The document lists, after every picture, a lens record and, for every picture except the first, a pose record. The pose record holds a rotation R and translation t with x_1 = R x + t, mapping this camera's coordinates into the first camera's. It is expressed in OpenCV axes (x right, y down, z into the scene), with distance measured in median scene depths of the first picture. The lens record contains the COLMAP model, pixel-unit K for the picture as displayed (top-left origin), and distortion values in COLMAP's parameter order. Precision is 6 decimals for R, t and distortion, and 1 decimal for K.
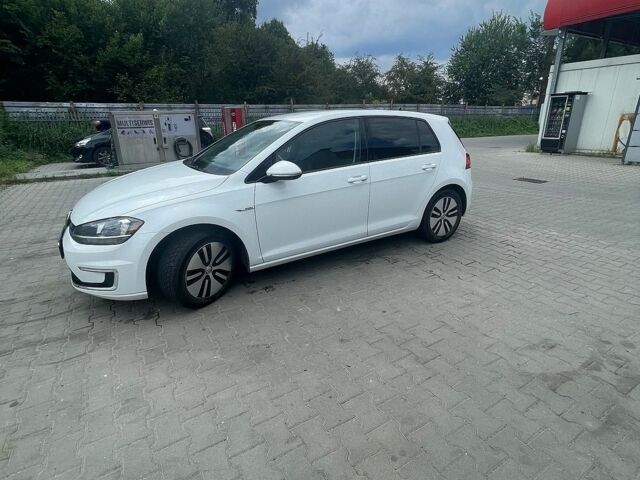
lens RADIAL K [[341.4, 0, 319.9], [0, 341.4, 241.7], [0, 0, 1]] dist [-0.013601, 0.008532]
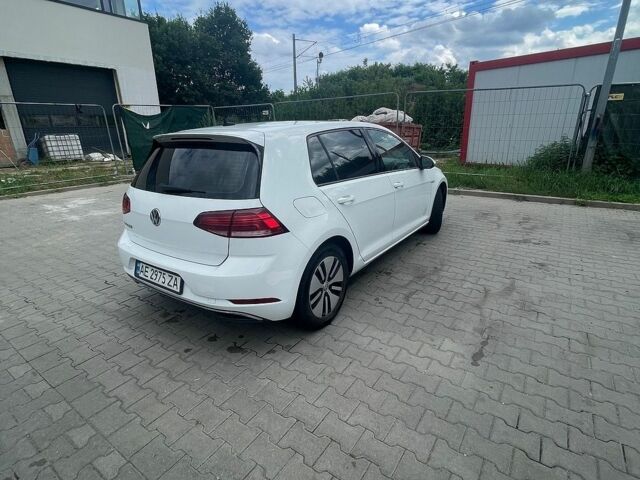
lens RADIAL K [[341.4, 0, 322.3], [0, 341.4, 242.0], [0, 0, 1]] dist [-0.013601, 0.008532]
pose [[-0.902532, 0.170262, -0.395534, 0.384802], [-0.115684, 0.788886, 0.603553, -0.652305], [0.414793, 0.590483, -0.692298, 1.746744]]
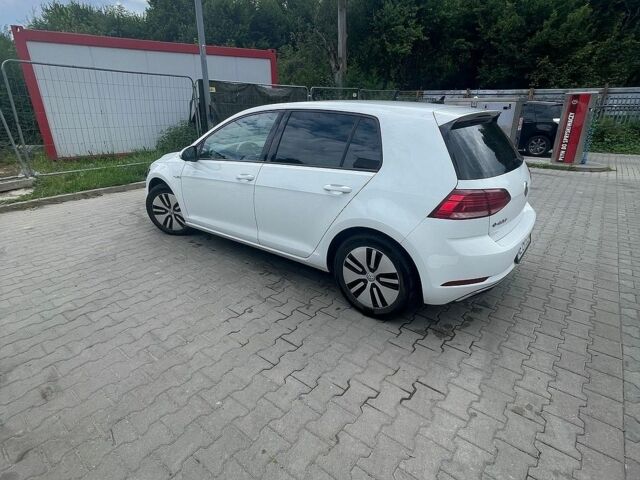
lens RADIAL K [[341.4, 0, 319.4], [0, 341.4, 240.7], [0, 0, 1]] dist [-0.013601, 0.008532]
pose [[0.352672, 0.355457, -0.865606, 0.834214], [-0.324947, 0.913998, 0.242936, -0.252510], [0.877515, 0.195599, 0.437846, 0.639322]]
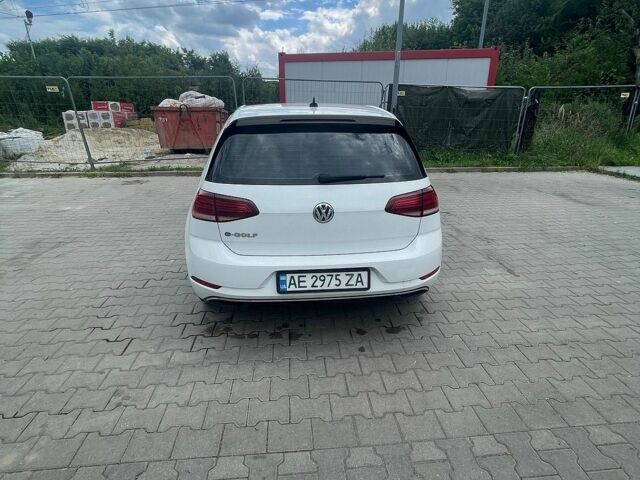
lens RADIAL K [[341.4, 0, 320.1], [0, 341.4, 239.5], [0, 0, 1]] dist [-0.013601, 0.008532]
pose [[-0.423734, 0.334661, -0.841696, 0.828586], [-0.309009, 0.820087, 0.481633, -0.510685], [0.851448, 0.464176, -0.244085, 1.344718]]
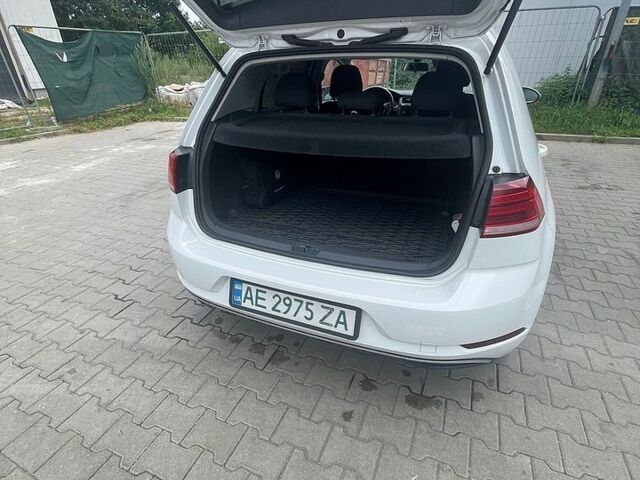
lens RADIAL K [[341.4, 0, 321.4], [0, 341.4, 238.9], [0, 0, 1]] dist [-0.013601, 0.008532]
pose [[-0.799976, 0.304984, -0.516744, 0.546493], [-0.173895, 0.706394, 0.686125, -0.496489], [0.574282, 0.638743, -0.512063, 1.399939]]
